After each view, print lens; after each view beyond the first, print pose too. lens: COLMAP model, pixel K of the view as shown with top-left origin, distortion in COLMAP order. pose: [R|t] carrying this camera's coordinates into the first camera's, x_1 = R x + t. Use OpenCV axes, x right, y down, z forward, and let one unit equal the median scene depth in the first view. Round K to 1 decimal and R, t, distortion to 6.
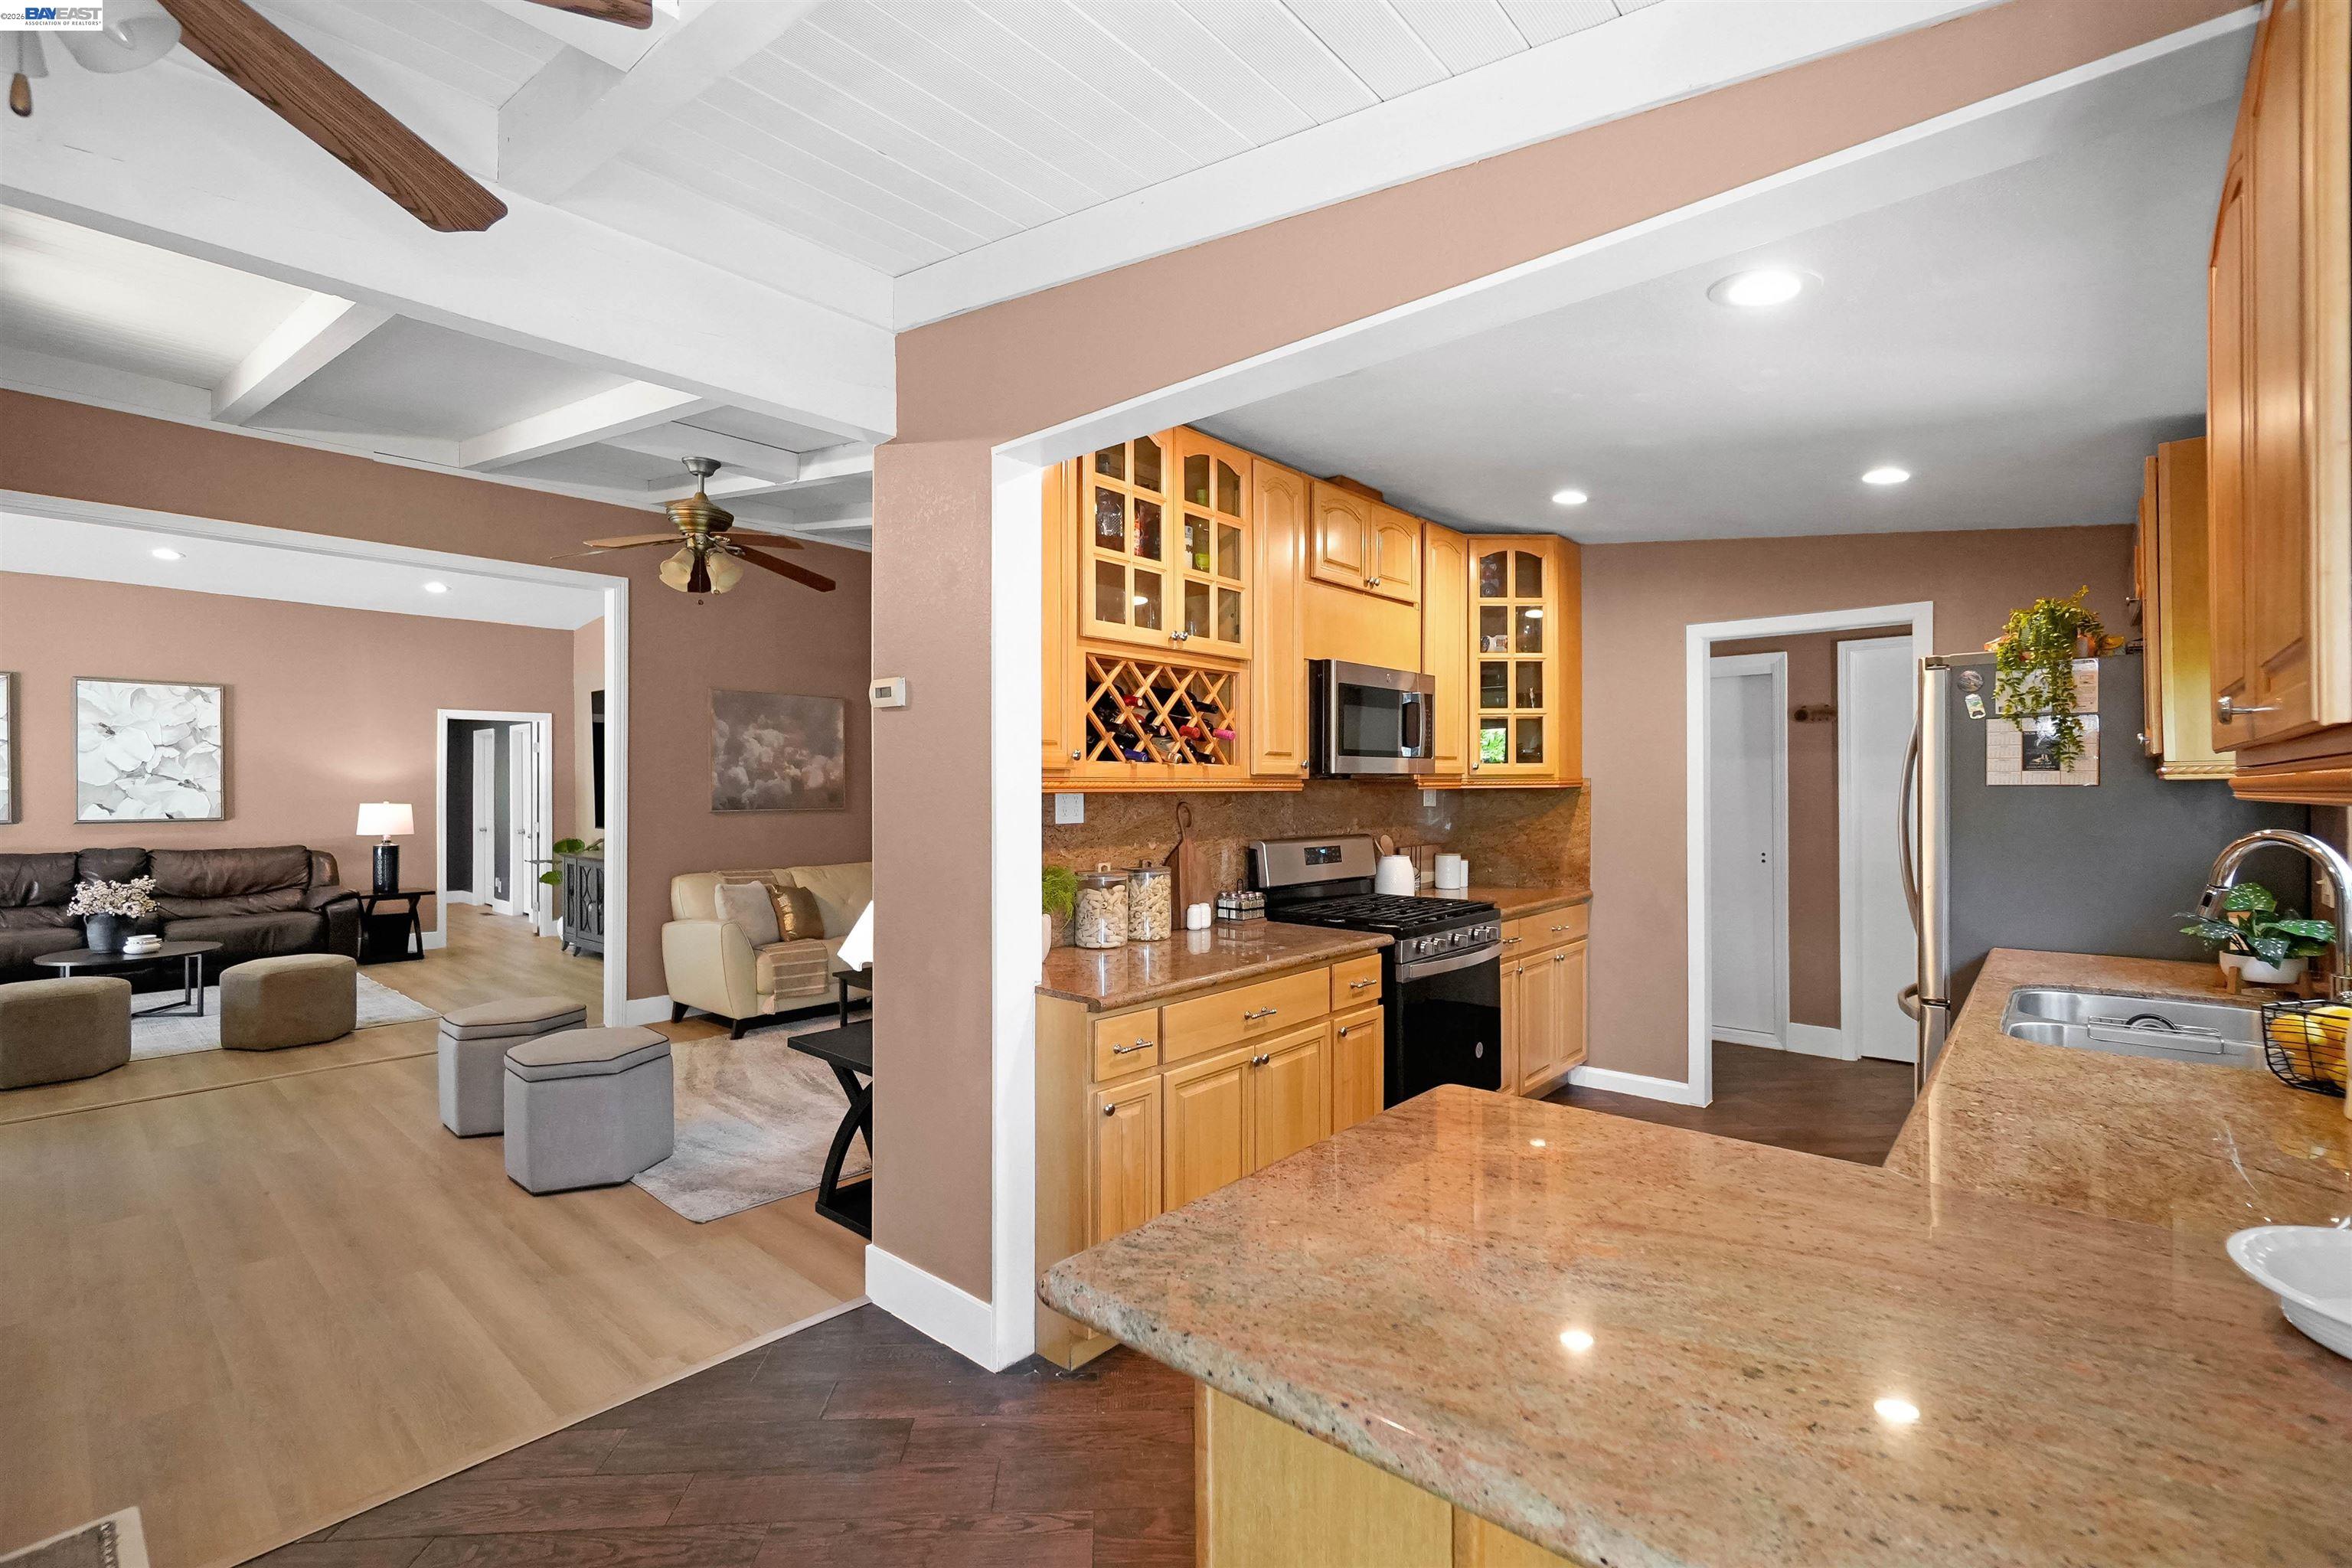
lens RADIAL K [[1018.7, 0, 1168.8], [0, 1018.7, 804.3], [0, 0, 1]] dist [0.000975, 0.000883]
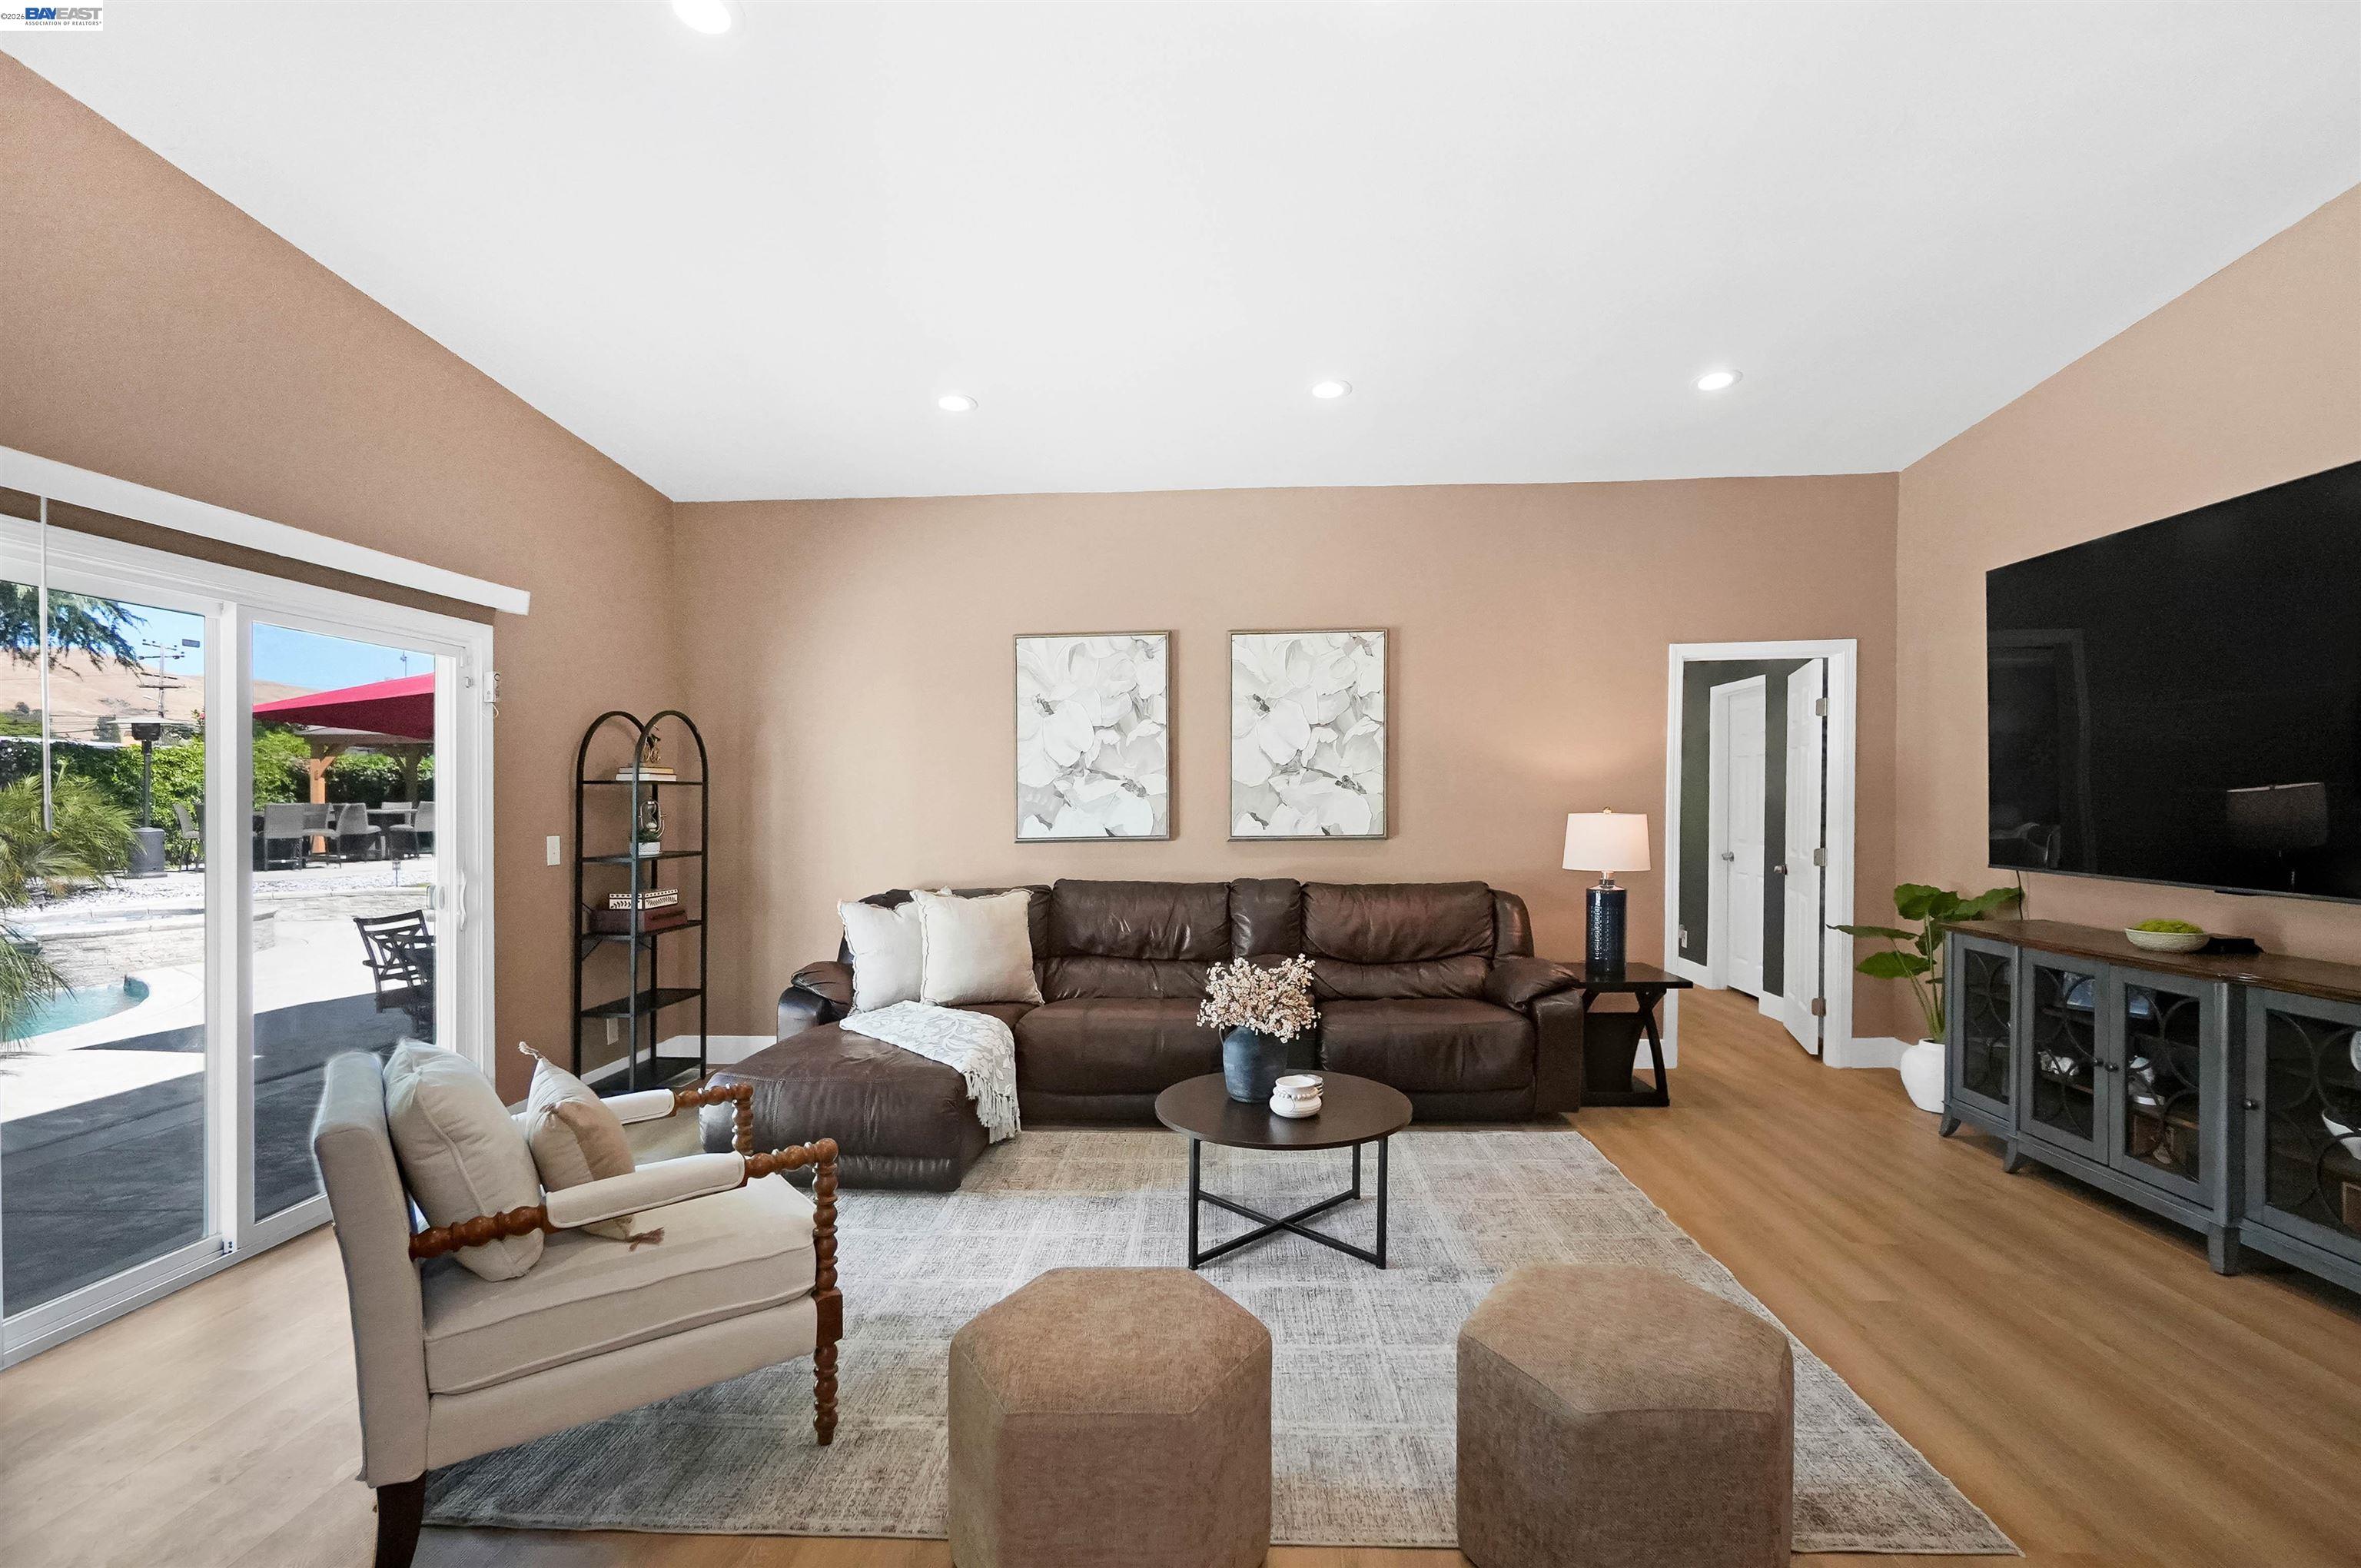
lens RADIAL K [[1022.7, 0, 1173.3], [0, 1022.7, 804.4], [0, 0, 1]] dist [0.000975, 0.000883]
pose [[0.614386, 0.004302, -0.788994, -0.515674], [-0.004875, 0.999987, 0.001656, -0.006594], [0.788990, 0.002829, 0.614399, 0.513127]]
